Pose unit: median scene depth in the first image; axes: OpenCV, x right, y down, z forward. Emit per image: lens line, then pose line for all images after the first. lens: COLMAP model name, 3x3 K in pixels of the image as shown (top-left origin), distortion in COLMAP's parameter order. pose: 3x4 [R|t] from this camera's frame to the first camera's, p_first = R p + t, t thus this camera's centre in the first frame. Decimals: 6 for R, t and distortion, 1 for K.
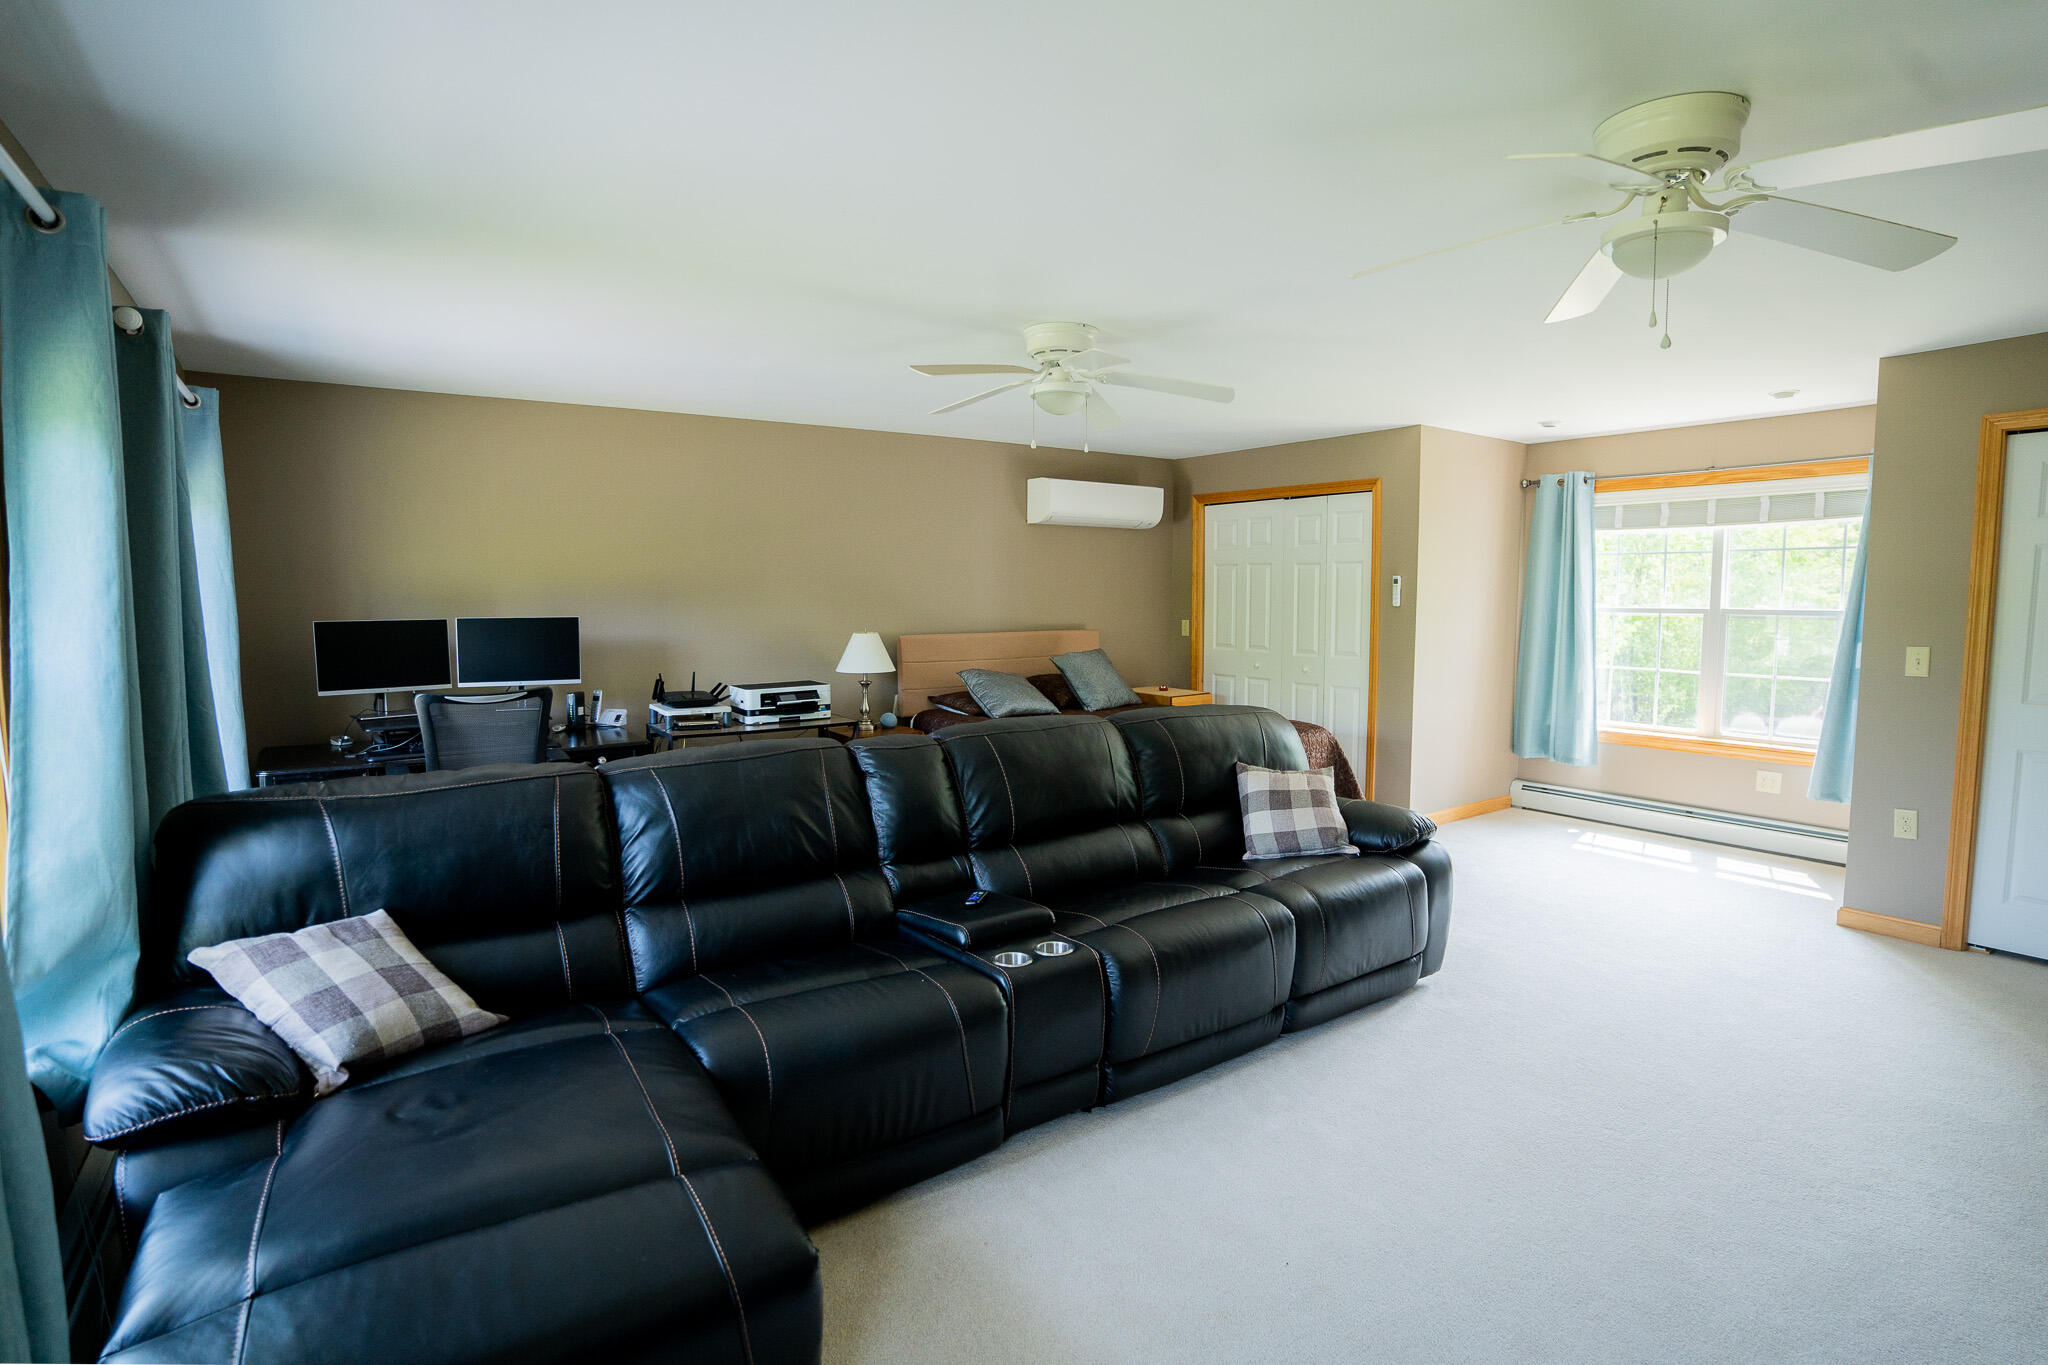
lens RADIAL K [[1007.8, 0, 1024.0], [0, 1007.8, 682.5], [0, 0, 1]] dist [-0.092042, 0.034517]
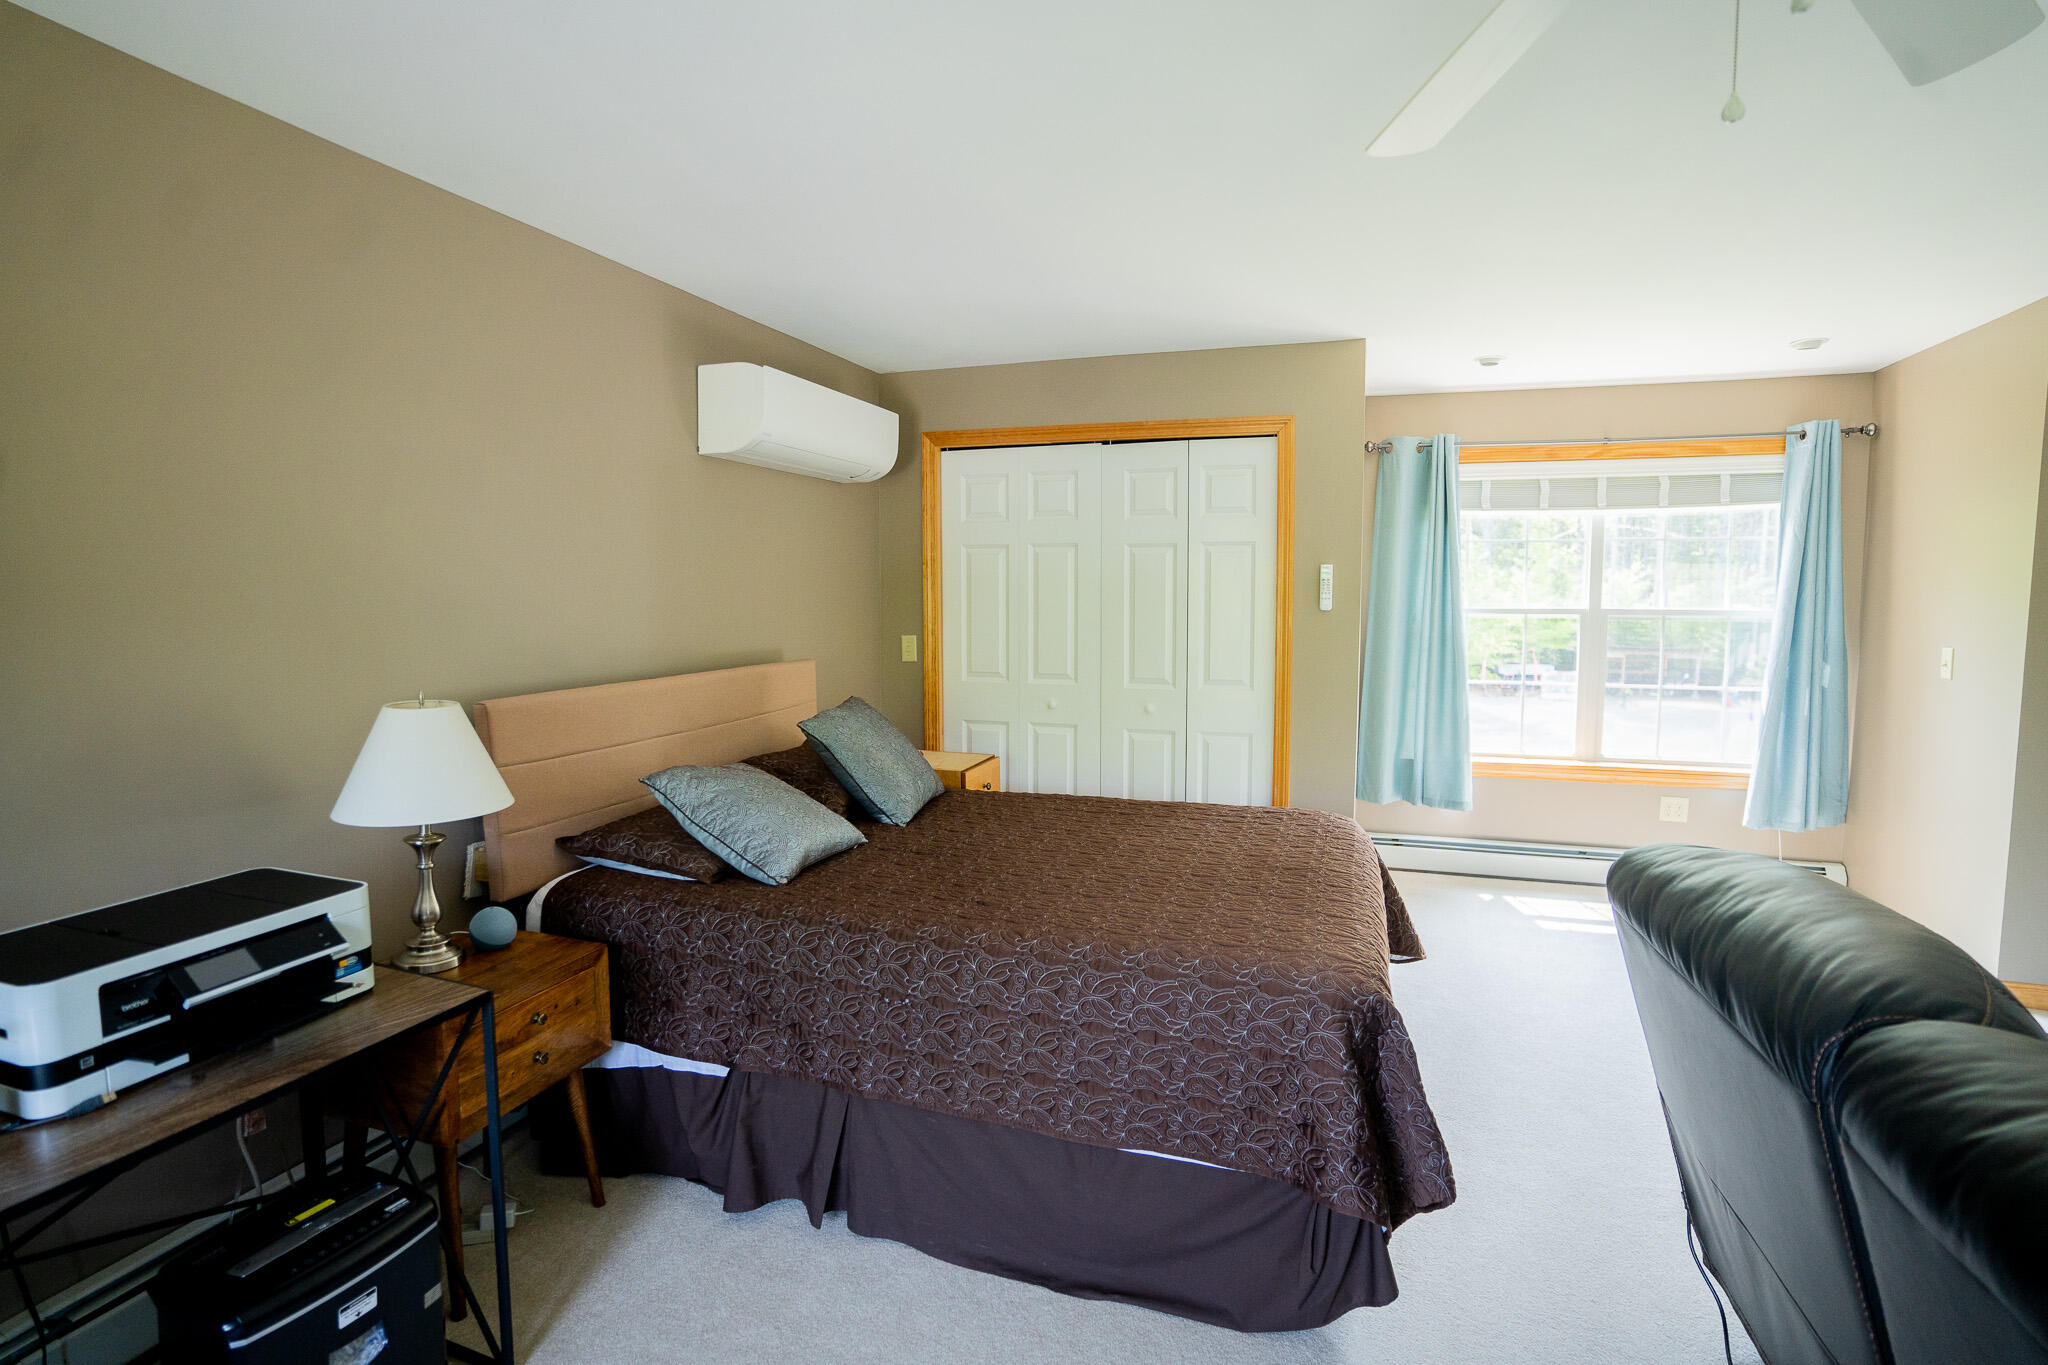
lens RADIAL K [[1007.8, 0, 1024.0], [0, 1007.8, 682.5], [0, 0, 1]] dist [-0.092042, 0.034517]
pose [[0.810092, -0.052102, 0.583983, -0.181747], [0.052726, 0.998482, 0.015943, -0.049725], [-0.583927, 0.017875, 0.811609, 0.577813]]
